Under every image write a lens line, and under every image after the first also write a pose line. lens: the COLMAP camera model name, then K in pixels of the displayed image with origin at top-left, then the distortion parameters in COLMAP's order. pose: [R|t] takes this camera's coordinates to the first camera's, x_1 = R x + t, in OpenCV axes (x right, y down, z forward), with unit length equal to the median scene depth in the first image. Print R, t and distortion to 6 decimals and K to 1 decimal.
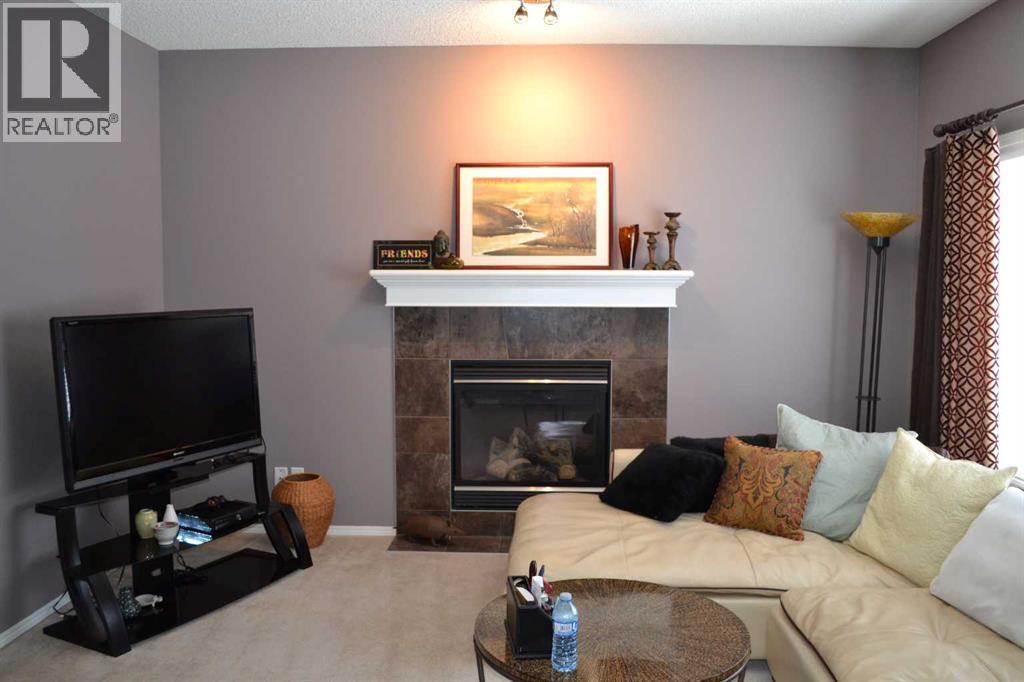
lens RADIAL K [[848.0, 0, 515.6], [0, 848.0, 345.9], [0, 0, 1]] dist [-0.062299, 0.007930]
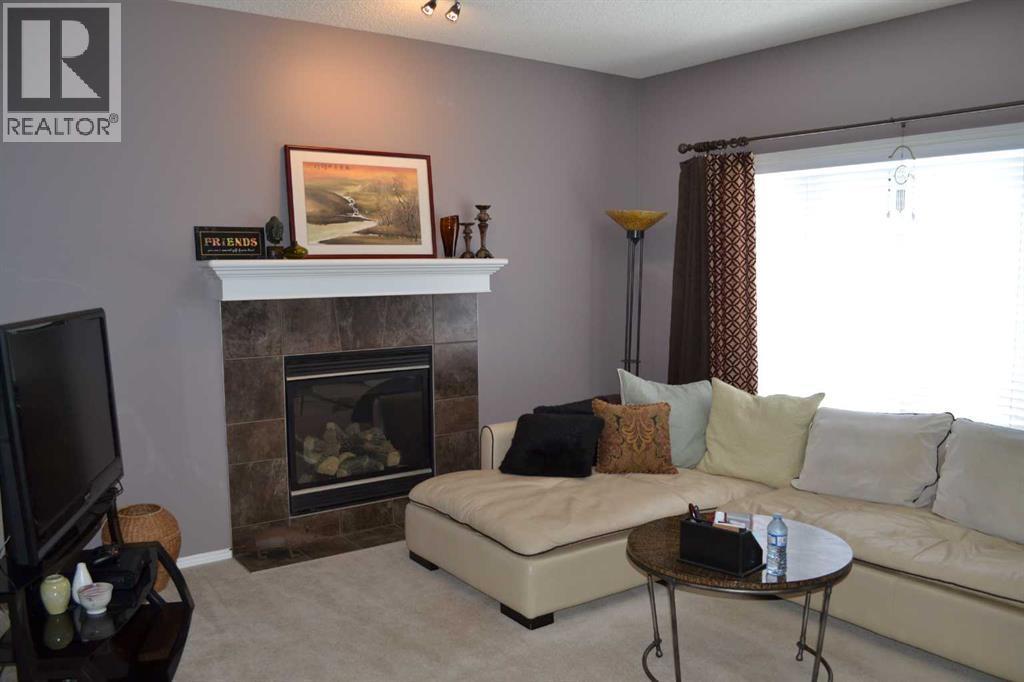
lens RADIAL K [[848.0, 0, 514.0], [0, 848.0, 344.6], [0, 0, 1]] dist [-0.062299, 0.007930]
pose [[0.786022, -0.065943, 0.614672, -0.459135], [0.061462, 0.997704, 0.028440, -0.007461], [-0.615136, 0.015424, 0.788270, 0.117814]]
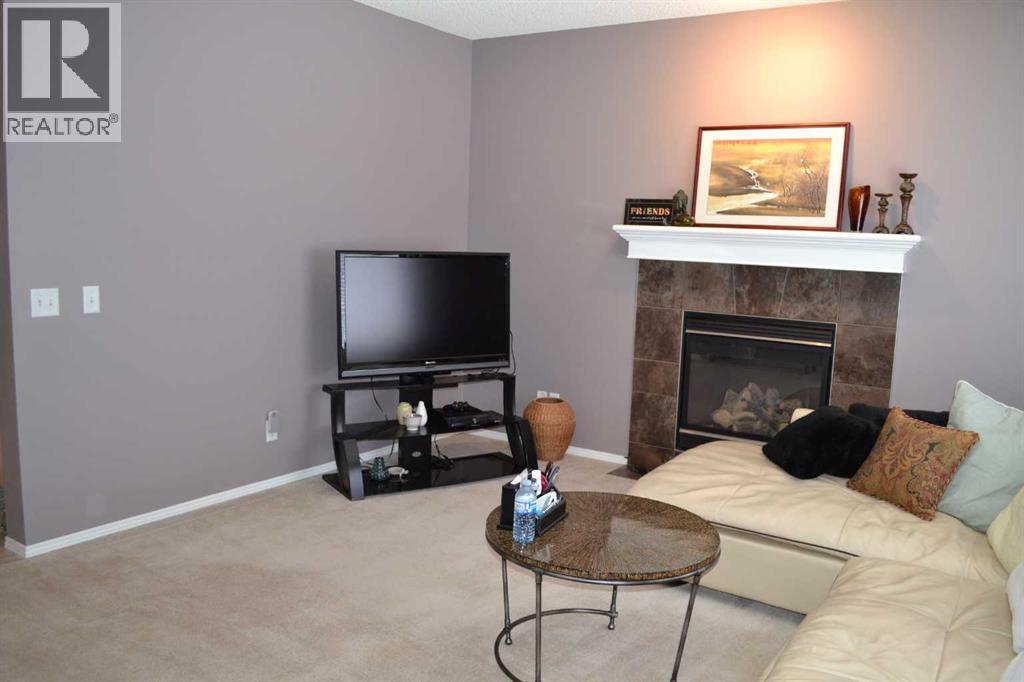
lens RADIAL K [[848.0, 0, 519.4], [0, 848.0, 343.3], [0, 0, 1]] dist [-0.062299, 0.007930]
pose [[0.854118, 0.096865, -0.510978, 0.306779], [-0.076029, 0.995203, 0.061573, 0.007387], [0.514491, -0.013742, 0.857385, -0.031582]]
